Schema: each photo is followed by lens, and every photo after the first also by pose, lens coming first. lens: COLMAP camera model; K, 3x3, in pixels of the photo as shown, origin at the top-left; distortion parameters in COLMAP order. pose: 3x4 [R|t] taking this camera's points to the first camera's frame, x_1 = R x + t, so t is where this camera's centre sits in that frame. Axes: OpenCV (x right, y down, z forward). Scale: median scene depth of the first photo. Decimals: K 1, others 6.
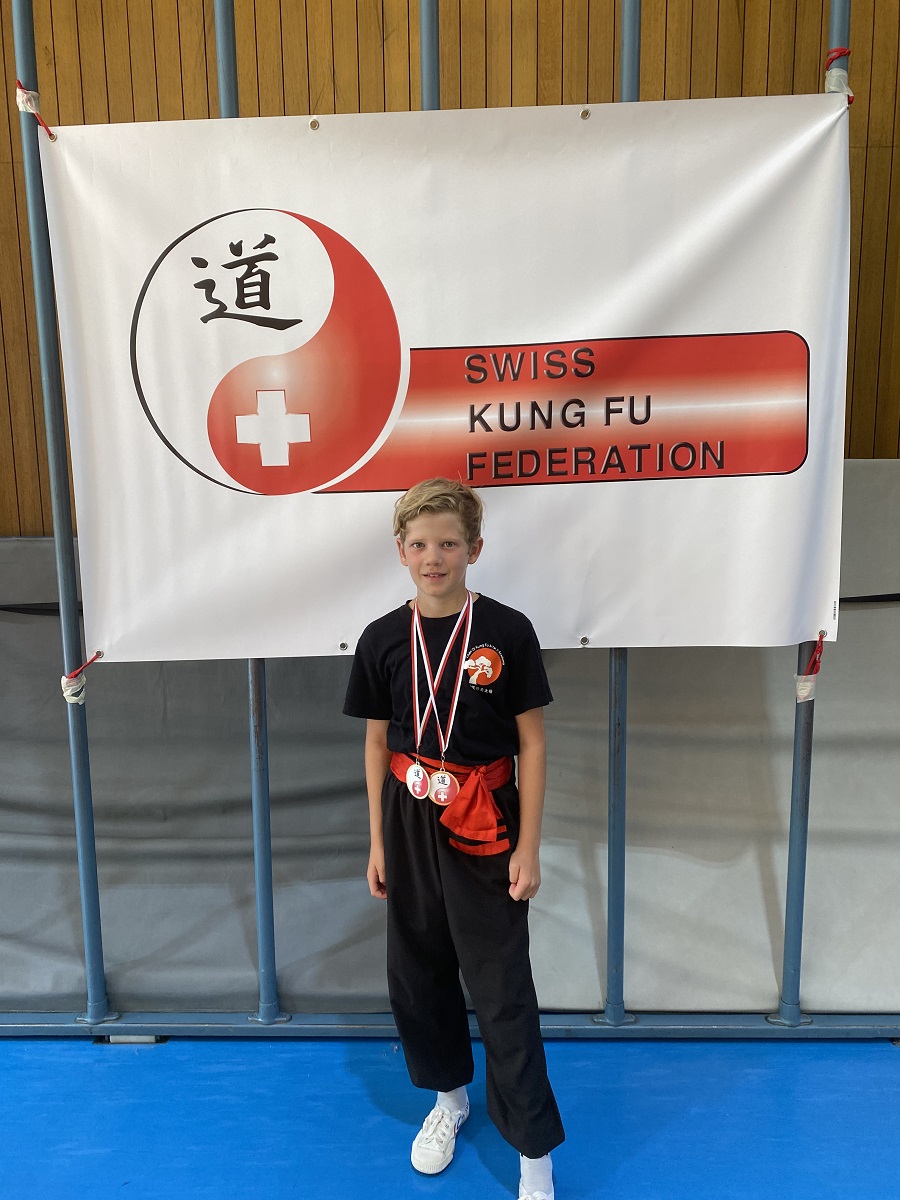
lens RADIAL K [[940.3, 0, 450.8], [0, 940.3, 611.0], [0, 0, 1]] dist [0.045040, -0.087114]
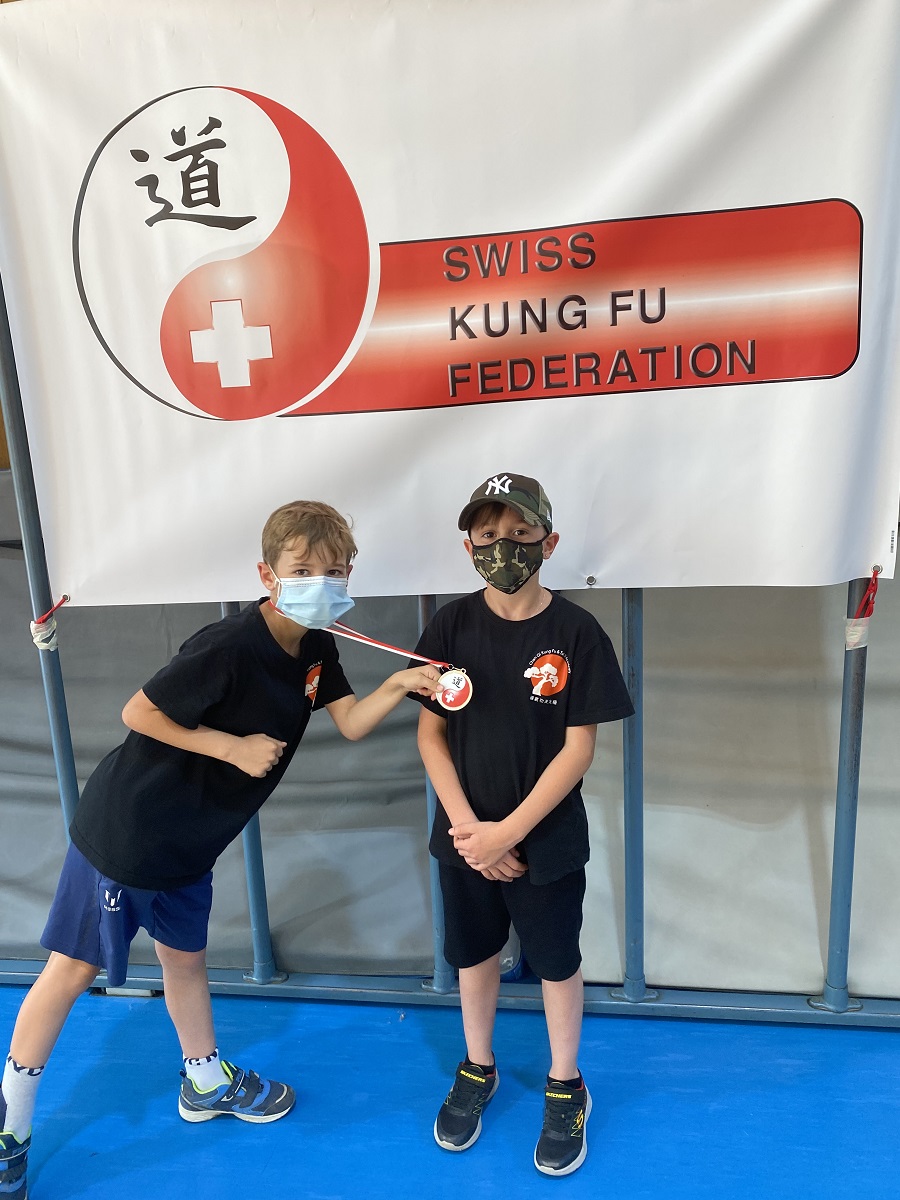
lens RADIAL K [[939.6, 0, 445.6], [0, 939.6, 595.8], [0, 0, 1]] dist [0.016874, -0.026501]
pose [[0.993138, -0.006124, -0.116785, 0.113498], [0.015321, 0.996835, 0.078014, -0.024205], [0.115938, -0.079268, 0.990088, 0.130454]]
